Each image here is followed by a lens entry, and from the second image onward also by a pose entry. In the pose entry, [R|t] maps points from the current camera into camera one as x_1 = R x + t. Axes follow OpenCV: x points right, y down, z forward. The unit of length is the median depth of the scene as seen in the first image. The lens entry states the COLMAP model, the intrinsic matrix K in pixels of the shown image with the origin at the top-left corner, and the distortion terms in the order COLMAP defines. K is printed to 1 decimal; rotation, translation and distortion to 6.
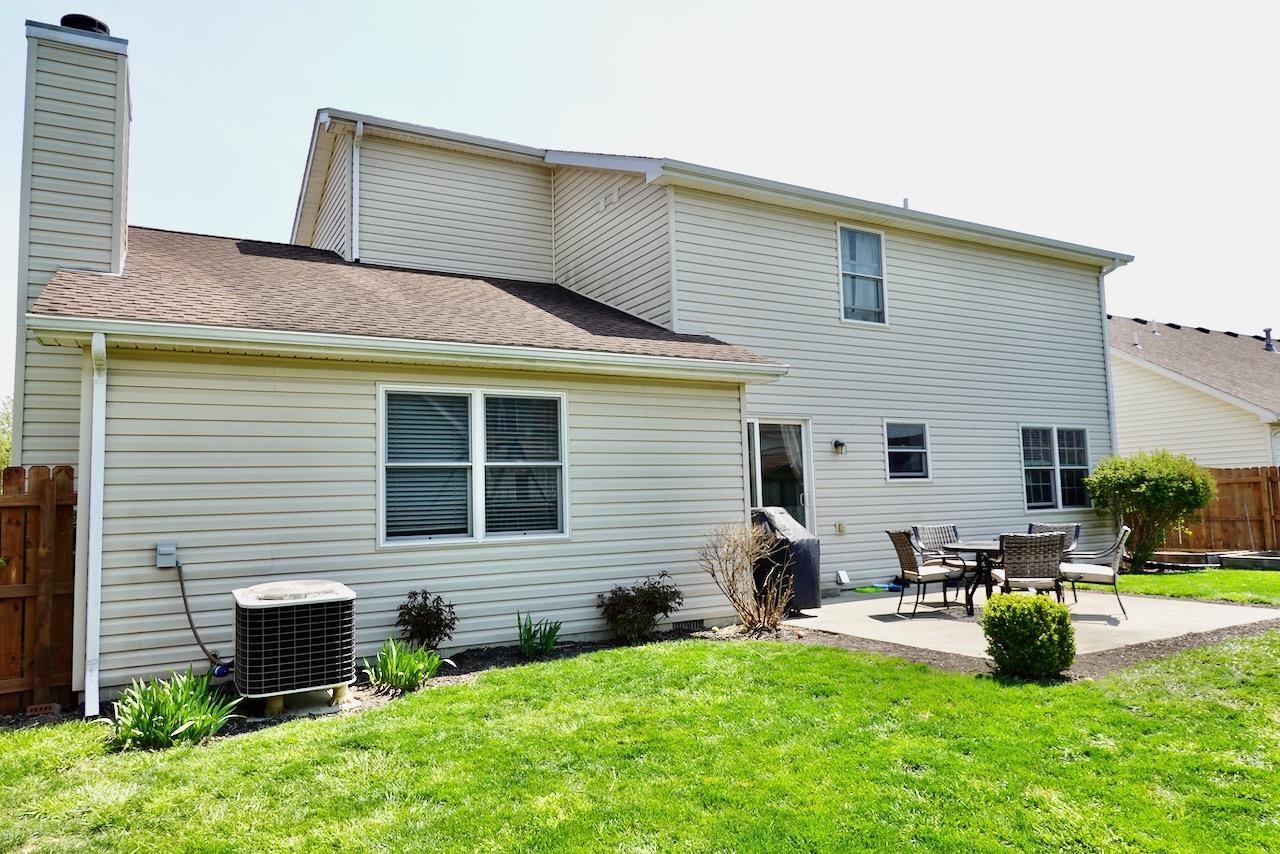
lens RADIAL K [[856.7, 0, 636.6], [0, 856.7, 426.9], [0, 0, 1]] dist [-0.003102, 0.002364]
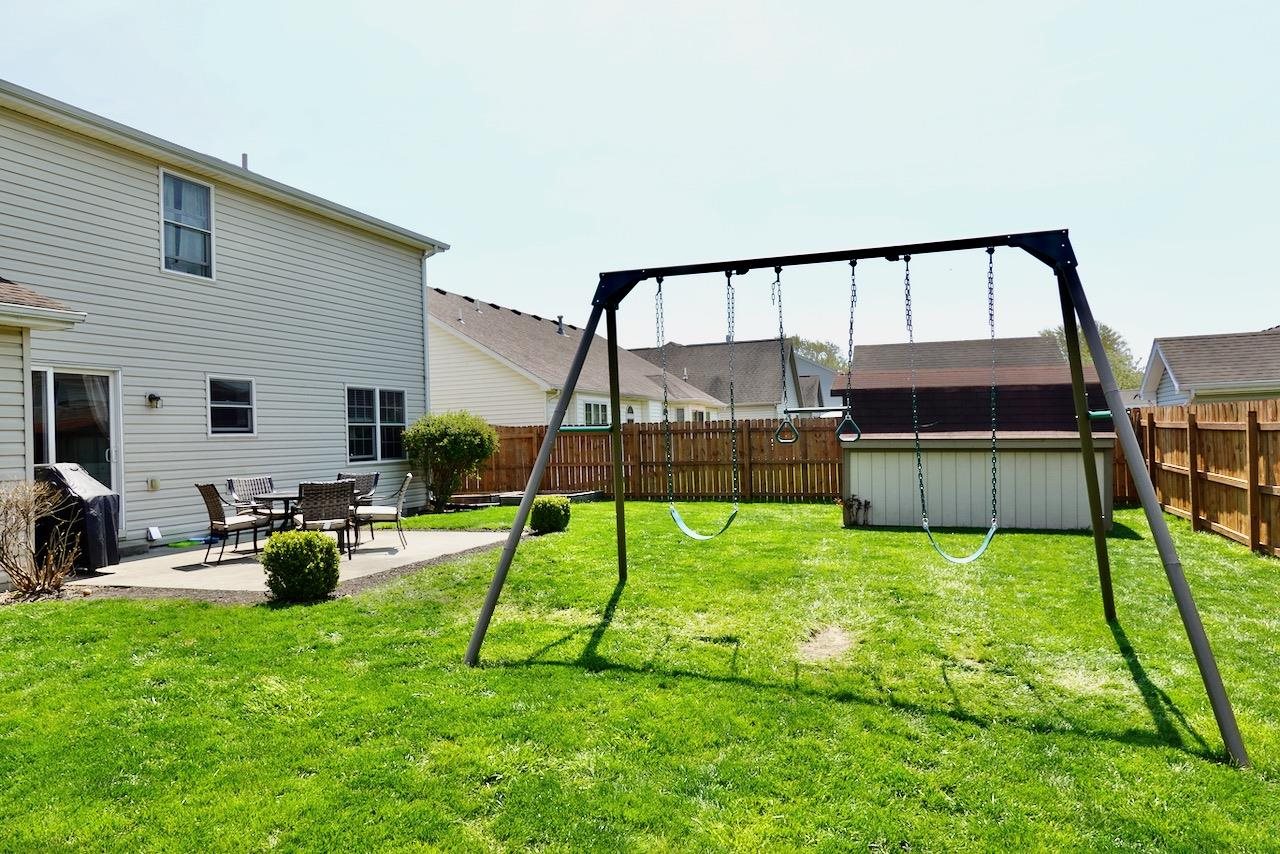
lens RADIAL K [[856.7, 0, 640.9], [0, 856.7, 419.8], [0, 0, 1]] dist [-0.003102, 0.002364]
pose [[0.756332, 0.013881, 0.654040, 0.020645], [-0.041947, 0.998746, 0.027312, -0.005113], [-0.652841, -0.048092, 0.755966, -0.102780]]
